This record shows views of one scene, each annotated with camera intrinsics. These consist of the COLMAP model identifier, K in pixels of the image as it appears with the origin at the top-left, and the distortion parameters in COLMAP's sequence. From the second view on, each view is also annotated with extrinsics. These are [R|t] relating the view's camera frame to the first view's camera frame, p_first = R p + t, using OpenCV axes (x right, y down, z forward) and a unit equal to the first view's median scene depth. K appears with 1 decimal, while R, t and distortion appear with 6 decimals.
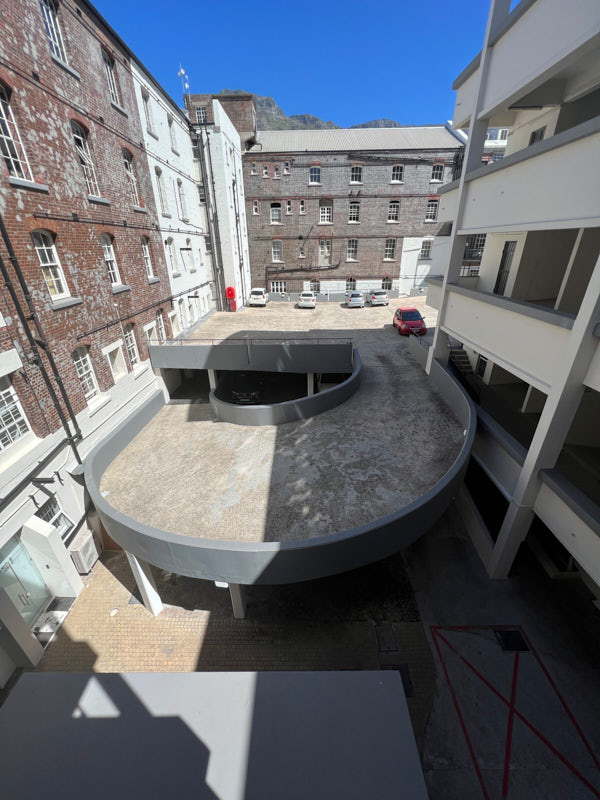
lens RADIAL K [[326.6, 0, 300.0], [0, 326.6, 400.0], [0, 0, 1]] dist [-0.000358, -0.000043]
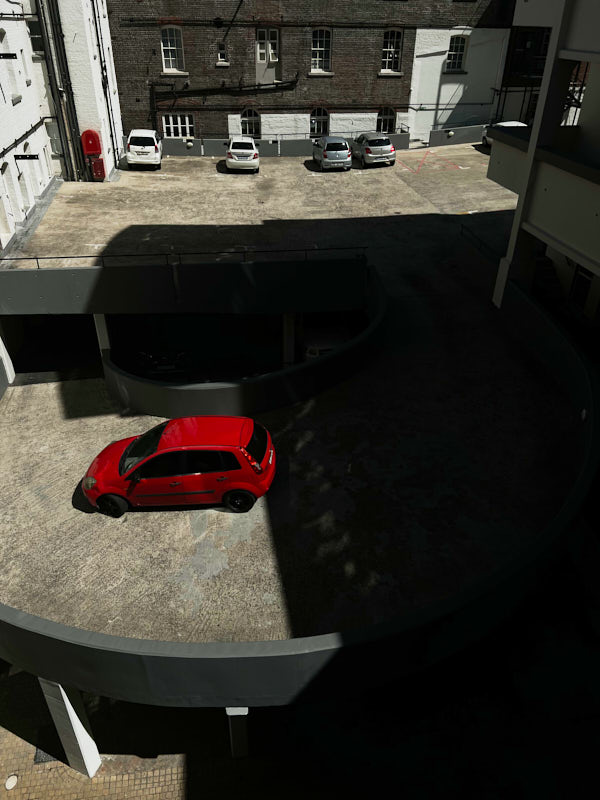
lens RADIAL K [[617.0, 0, 300.0], [0, 617.0, 400.0], [0, 0, 1]] dist [0.044593, -0.041566]
pose [[0.985322, -0.066816, 0.157085, -0.083106], [0.049276, 0.992370, 0.113019, -0.035502], [-0.163438, -0.103619, 0.981097, -0.019821]]
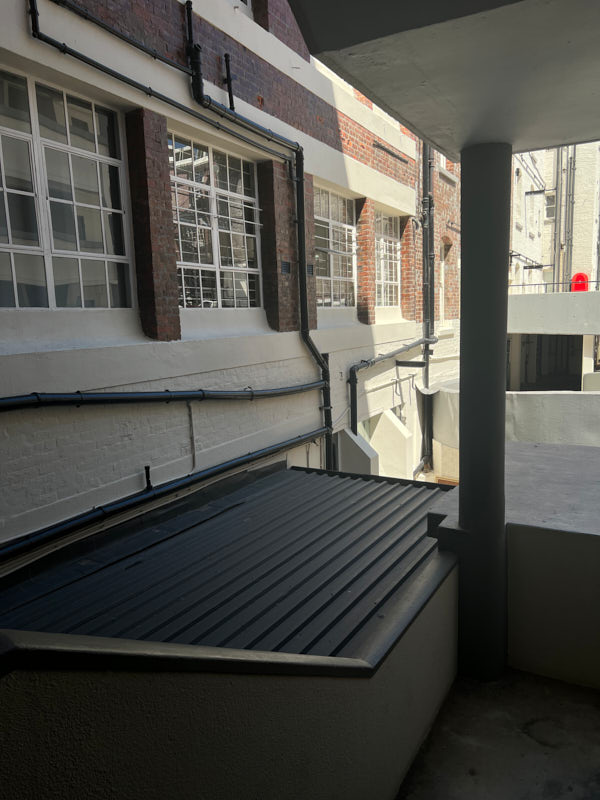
lens RADIAL K [[617.0, 0, 300.0], [0, 617.0, 400.0], [0, 0, 1]] dist [0.044593, -0.041566]
pose [[0.881735, 0.053620, -0.468689, -0.137158], [-0.192376, 0.948026, -0.253454, 0.262380], [0.430739, 0.313644, 0.846222, -0.077751]]
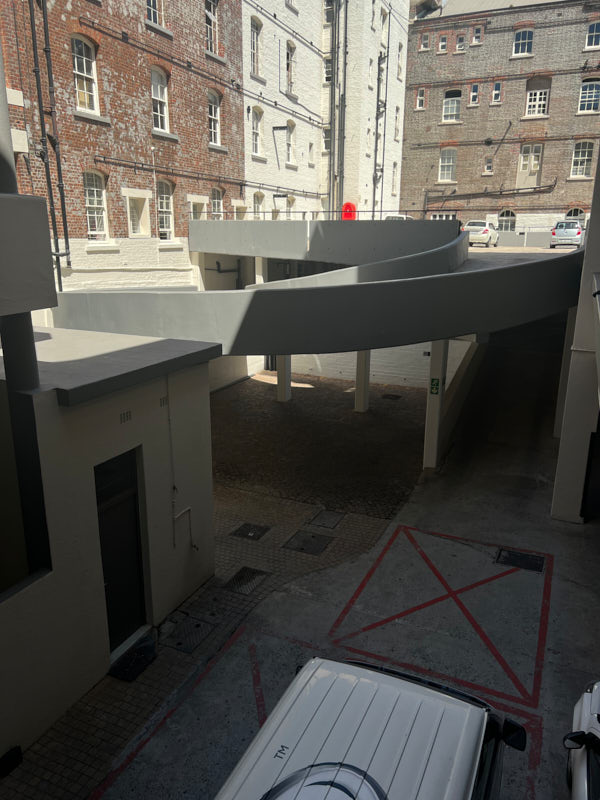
lens RADIAL K [[617.0, 0, 300.0], [0, 617.0, 400.0], [0, 0, 1]] dist [0.044593, -0.041566]
pose [[0.910859, 0.129237, -0.391961, 0.254778], [-0.199965, 0.968985, -0.145195, 0.258215], [0.361040, 0.210630, 0.908452, -0.085290]]
